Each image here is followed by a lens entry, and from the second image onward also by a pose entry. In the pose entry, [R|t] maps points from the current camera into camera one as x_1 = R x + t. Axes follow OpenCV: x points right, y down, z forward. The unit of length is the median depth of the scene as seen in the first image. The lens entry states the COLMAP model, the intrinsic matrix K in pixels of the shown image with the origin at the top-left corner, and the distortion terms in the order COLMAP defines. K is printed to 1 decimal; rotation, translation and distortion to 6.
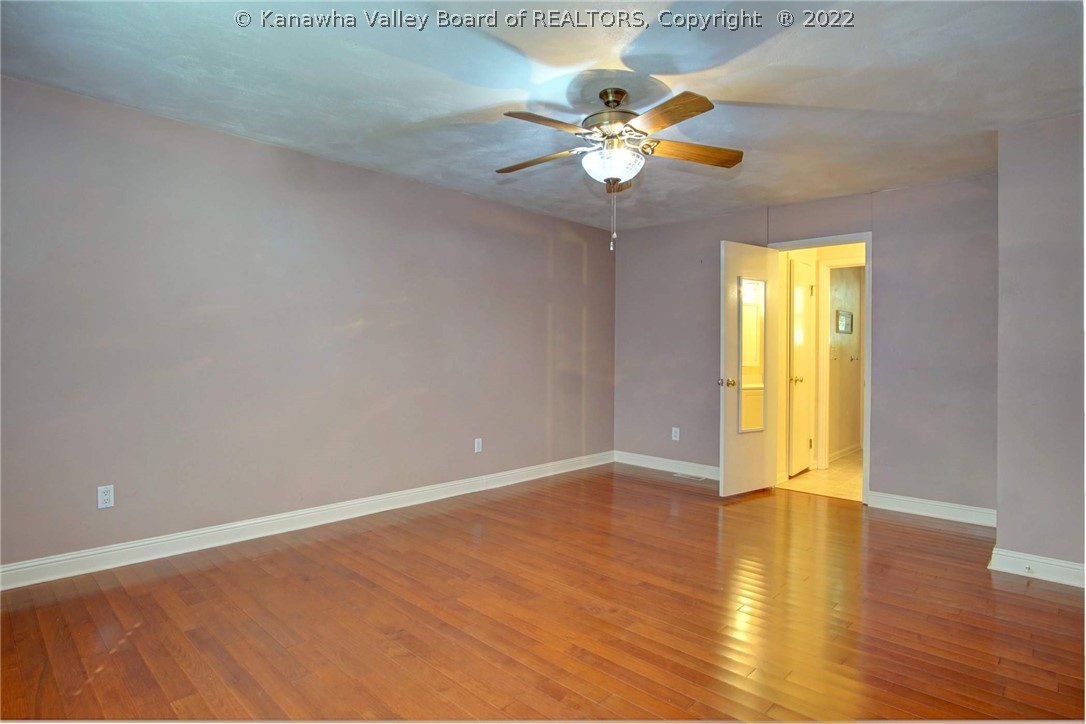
lens RADIAL K [[575.9, 0, 539.2], [0, 575.9, 358.8], [0, 0, 1]] dist [-0.027506, 0.002573]
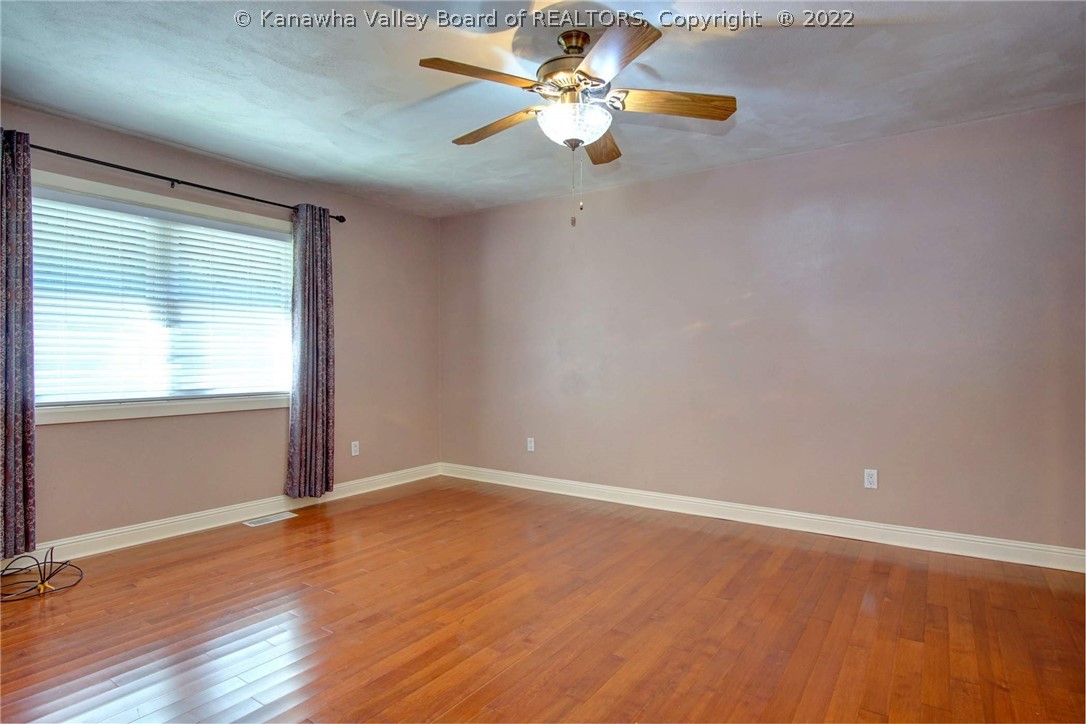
lens RADIAL K [[575.9, 0, 539.1], [0, 575.9, 362.3], [0, 0, 1]] dist [-0.027506, 0.002573]
pose [[0.164820, 0.000426, -0.986324, 0.916881], [-0.007243, 0.999973, -0.000778, 0.010325], [0.986297, 0.007273, 0.164818, 0.793363]]
